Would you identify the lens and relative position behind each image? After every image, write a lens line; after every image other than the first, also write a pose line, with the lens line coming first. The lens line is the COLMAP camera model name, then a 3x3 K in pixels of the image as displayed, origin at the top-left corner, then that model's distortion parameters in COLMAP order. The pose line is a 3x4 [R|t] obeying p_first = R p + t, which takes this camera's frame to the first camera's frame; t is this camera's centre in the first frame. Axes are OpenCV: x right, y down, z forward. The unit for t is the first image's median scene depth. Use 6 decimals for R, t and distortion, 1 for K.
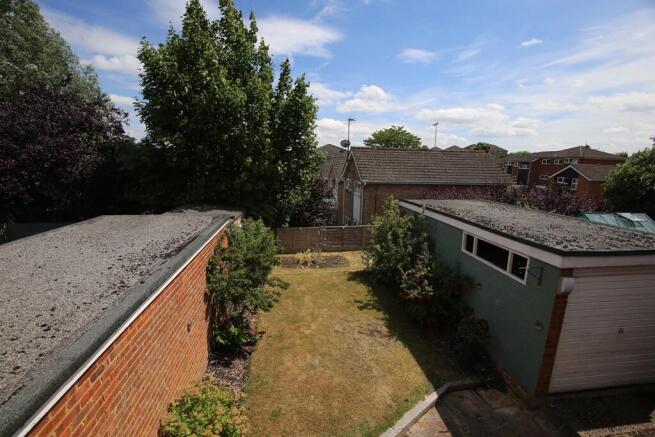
lens RADIAL K [[295.8, 0, 325.5], [0, 295.8, 223.0], [0, 0, 1]] dist [-0.019198, 0.002519]
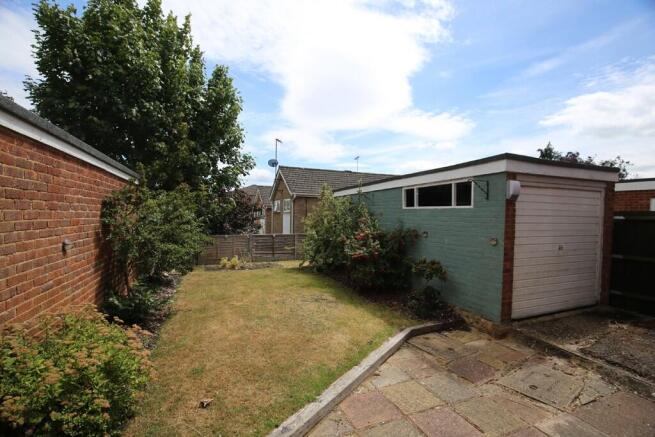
lens RADIAL K [[295.8, 0, 322.2], [0, 295.8, 215.9], [0, 0, 1]] dist [-0.019198, 0.002519]
pose [[0.971374, -0.002158, 0.237547, -0.038244], [0.045878, 0.982838, -0.178673, 0.355810], [-0.233085, 0.184457, 0.954802, 0.166717]]
